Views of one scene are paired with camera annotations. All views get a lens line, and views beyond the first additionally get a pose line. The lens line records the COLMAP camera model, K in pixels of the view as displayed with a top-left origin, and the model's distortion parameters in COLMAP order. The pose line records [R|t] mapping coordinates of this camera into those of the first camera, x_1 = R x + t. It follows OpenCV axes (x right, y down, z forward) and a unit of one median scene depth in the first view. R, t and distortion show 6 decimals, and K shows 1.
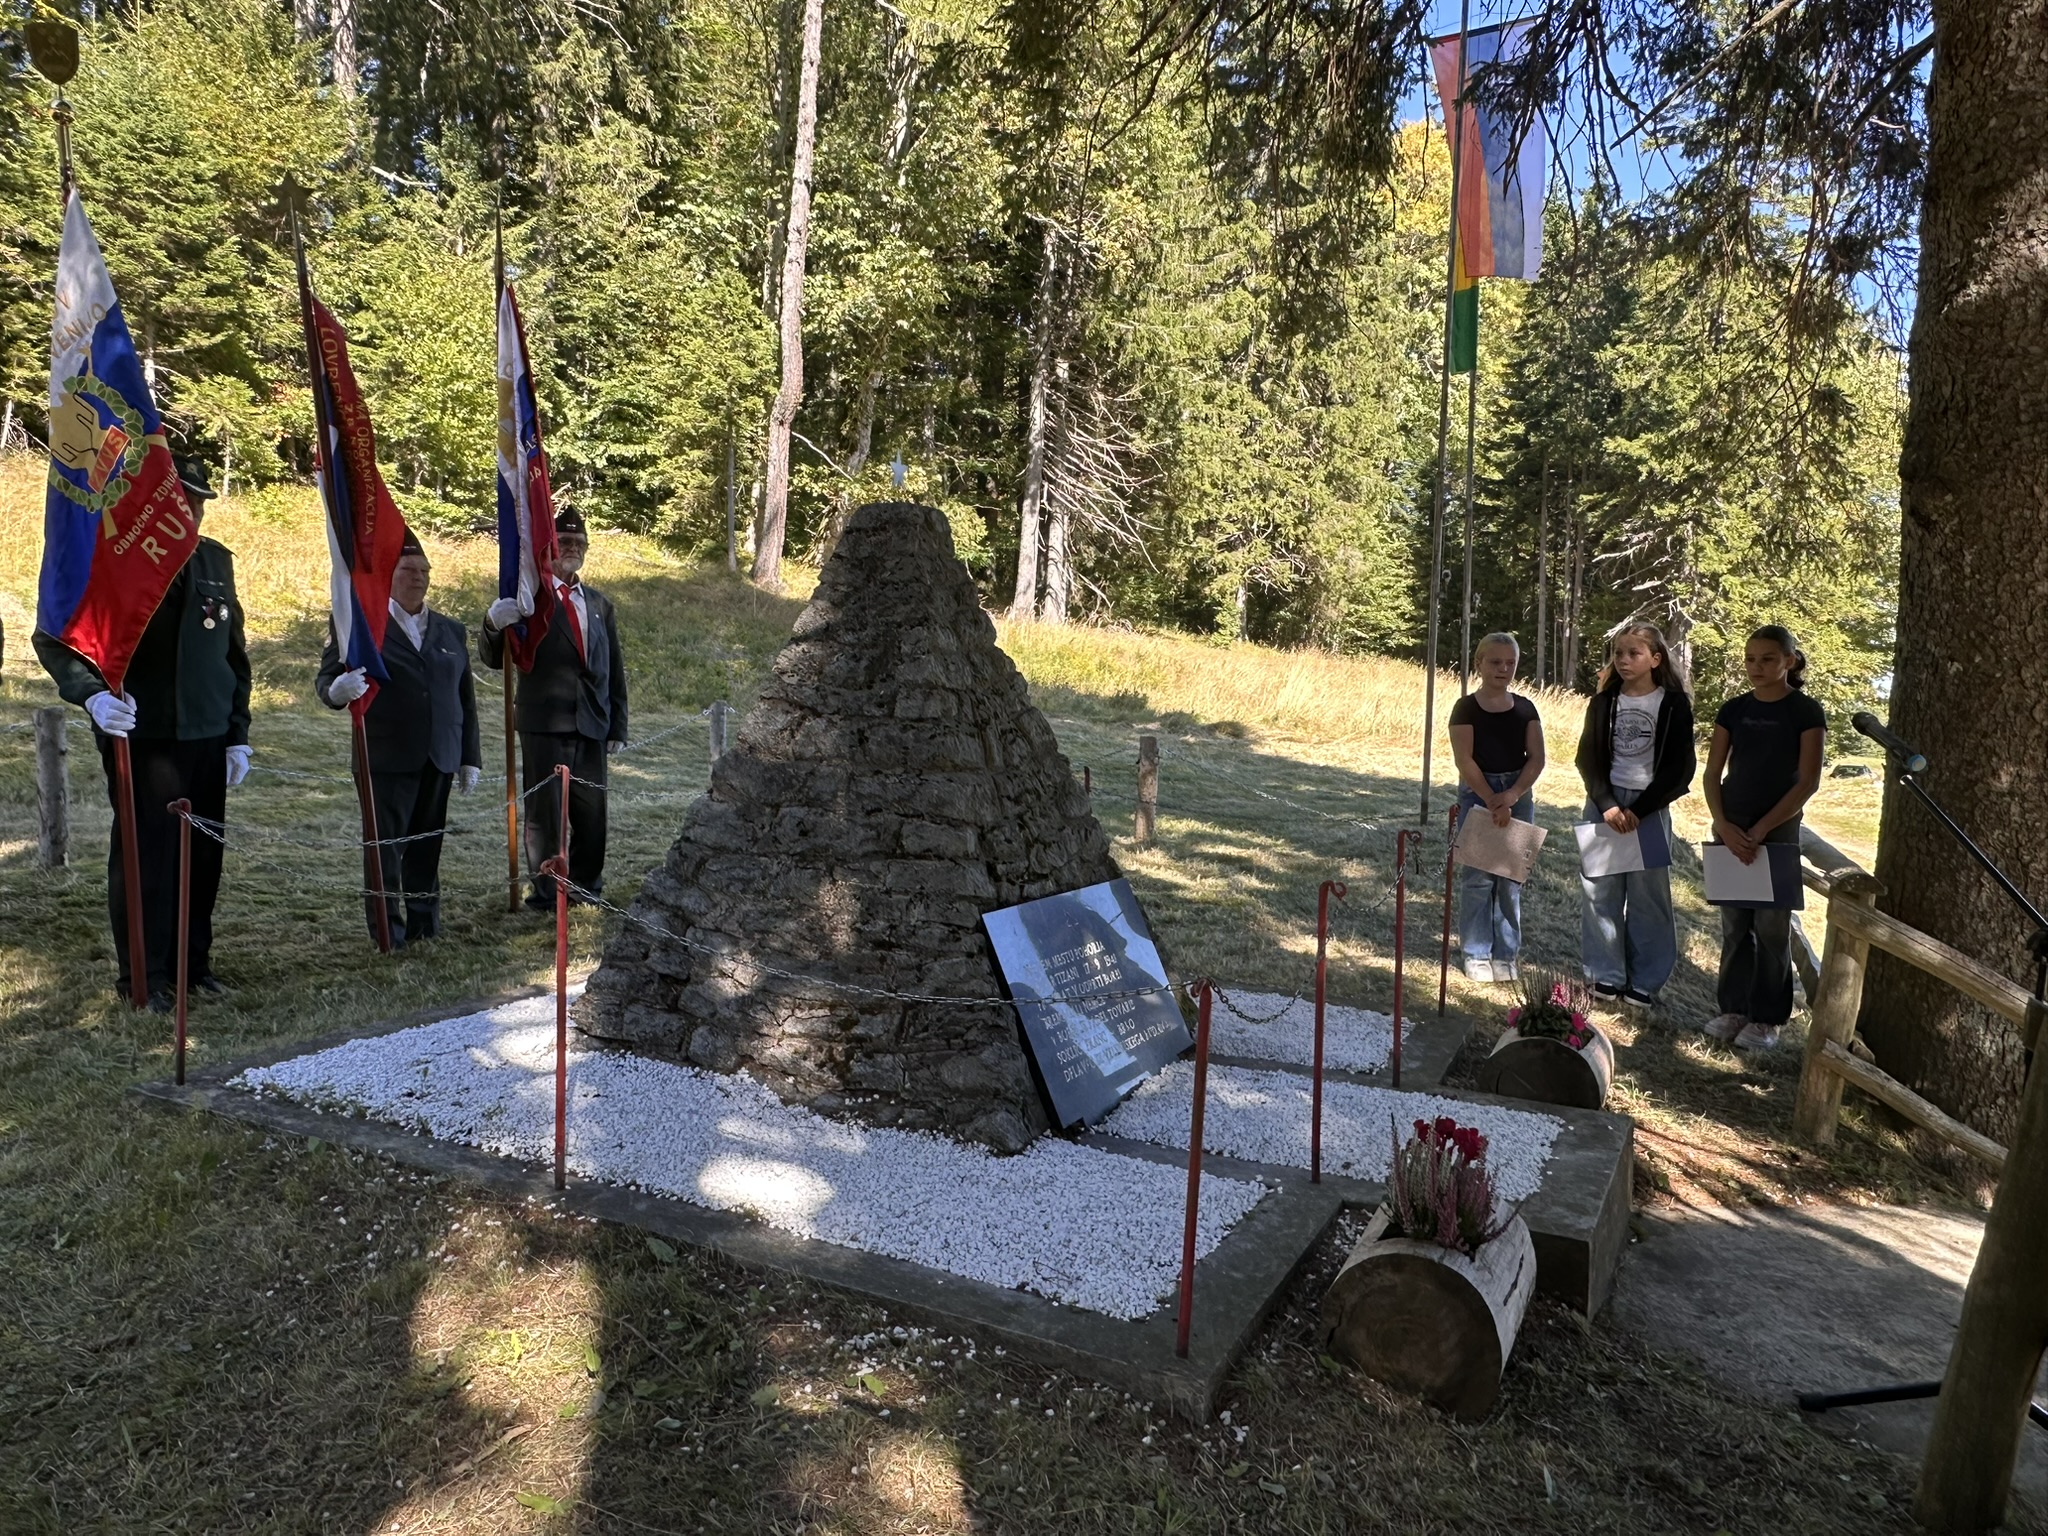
lens RADIAL K [[1435.2, 0, 1018.5], [0, 1435.2, 786.0], [0, 0, 1]] dist [0.038264, -0.045628]
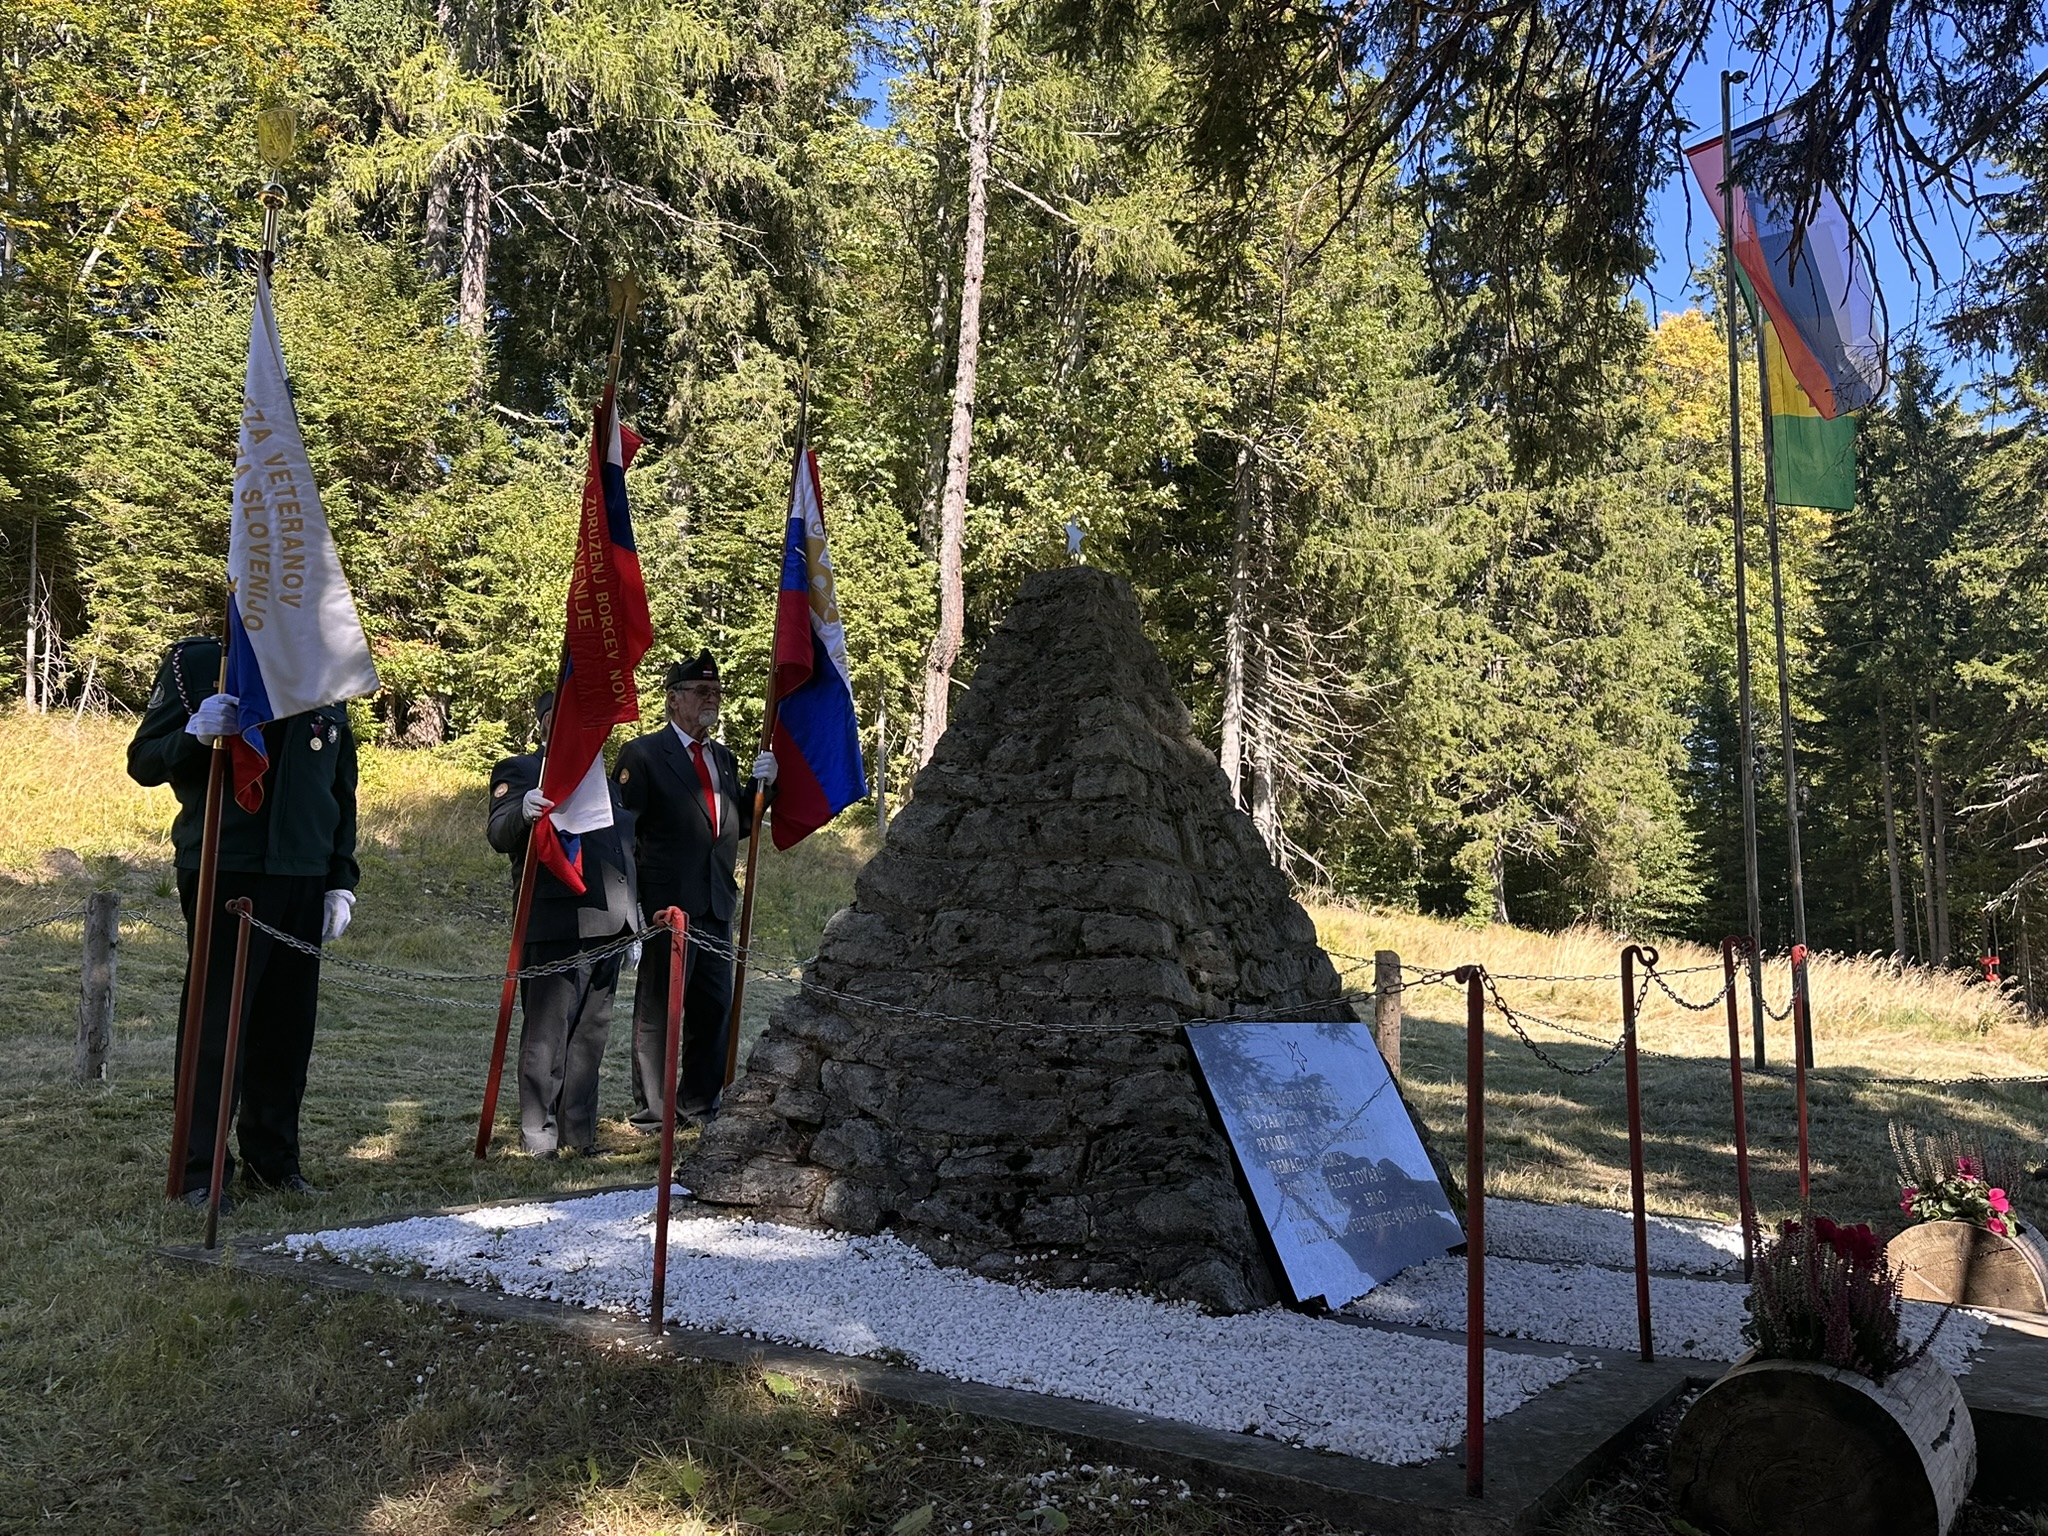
lens RADIAL K [[1738.5, 0, 1017.5], [0, 1738.5, 753.5], [0, 0, 1]] dist [0.090749, -0.103855]
pose [[0.993292, -0.026341, -0.112590, -0.002002], [0.001924, 0.977338, -0.211677, 0.072505], [0.115614, 0.210040, 0.970833, 0.009347]]
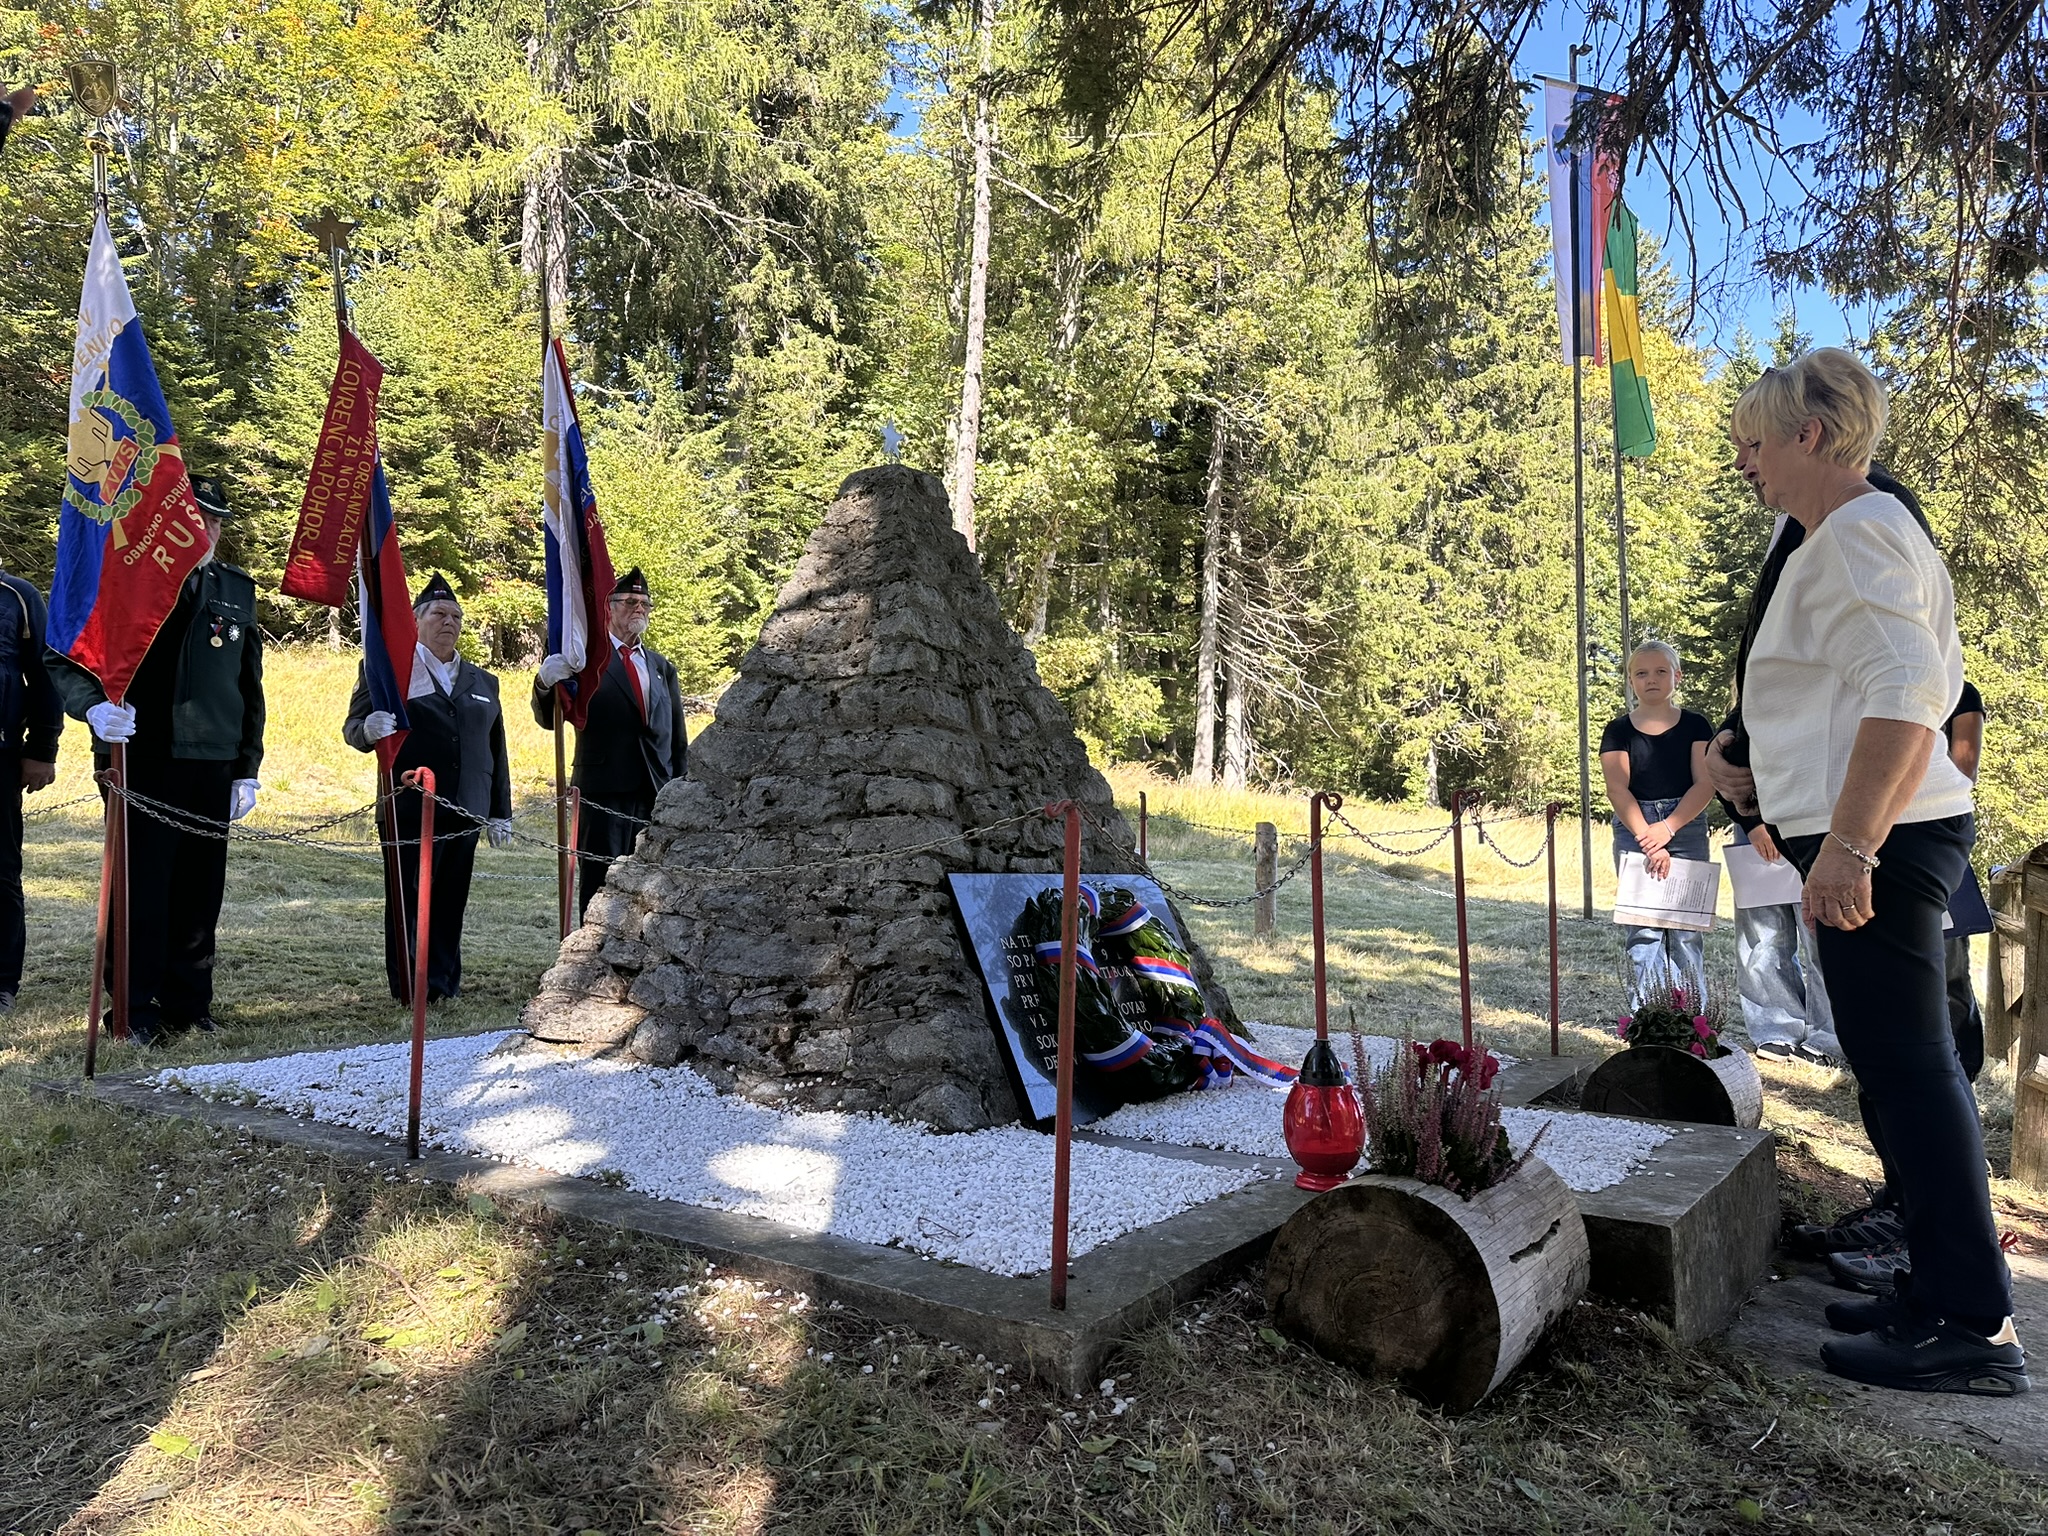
lens RADIAL K [[1435.2, 0, 1024.3], [0, 1435.2, 765.9], [0, 0, 1]] dist [0.038264, -0.045628]
pose [[0.990555, -0.029084, -0.133993, 0.068443], [0.008739, 0.988649, -0.149992, 0.076059], [0.136834, 0.147405, 0.979565, 0.072294]]
